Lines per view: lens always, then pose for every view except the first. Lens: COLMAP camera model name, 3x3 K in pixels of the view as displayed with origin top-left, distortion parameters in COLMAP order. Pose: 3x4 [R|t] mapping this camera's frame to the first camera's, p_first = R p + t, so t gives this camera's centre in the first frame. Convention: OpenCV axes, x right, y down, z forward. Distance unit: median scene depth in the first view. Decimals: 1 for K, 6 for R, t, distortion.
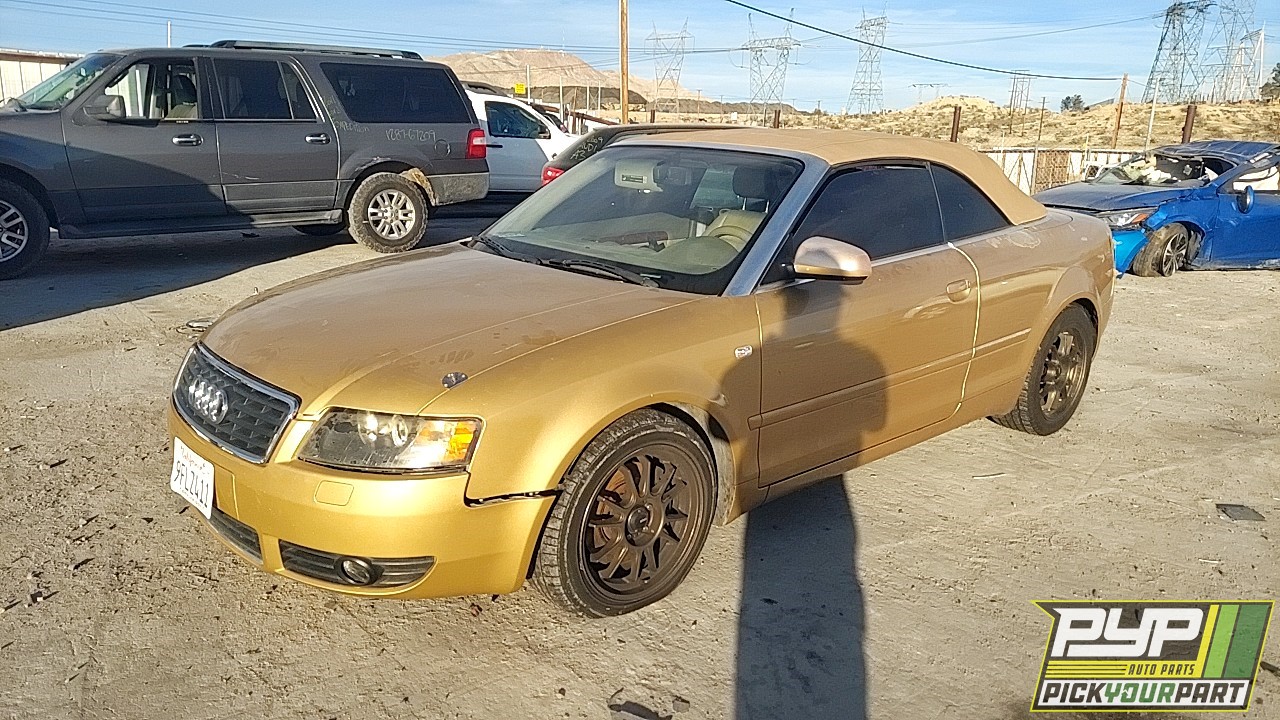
lens RADIAL K [[874.0, 0, 640.0], [0, 874.0, 360.0], [0, 0, 1]] dist [0.000263, 0.001286]
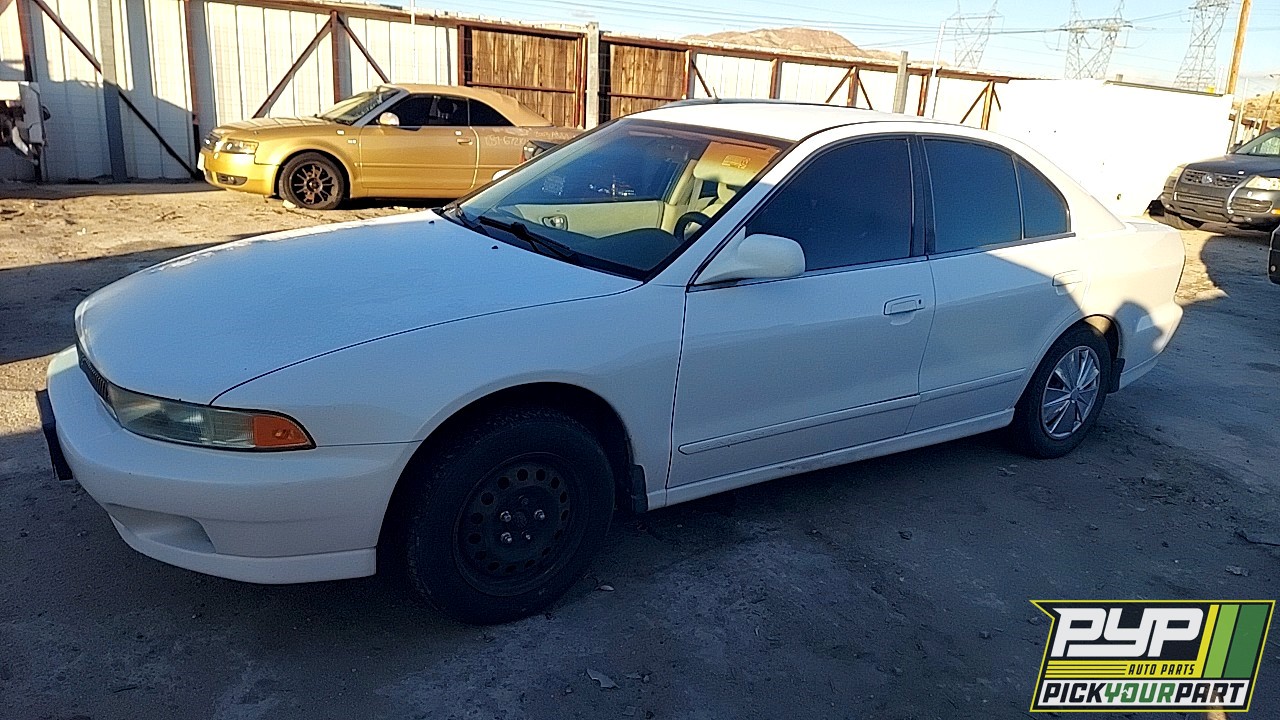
lens RADIAL K [[899.6, 0, 640.0], [0, 899.6, 360.0], [0, 0, 1]] dist [0.000291, 0.001550]
pose [[0.934214, 0.136345, -0.329627, 0.116510], [-0.131001, 0.990635, 0.038484, 0.026120], [0.331788, 0.007229, 0.943326, -0.092476]]
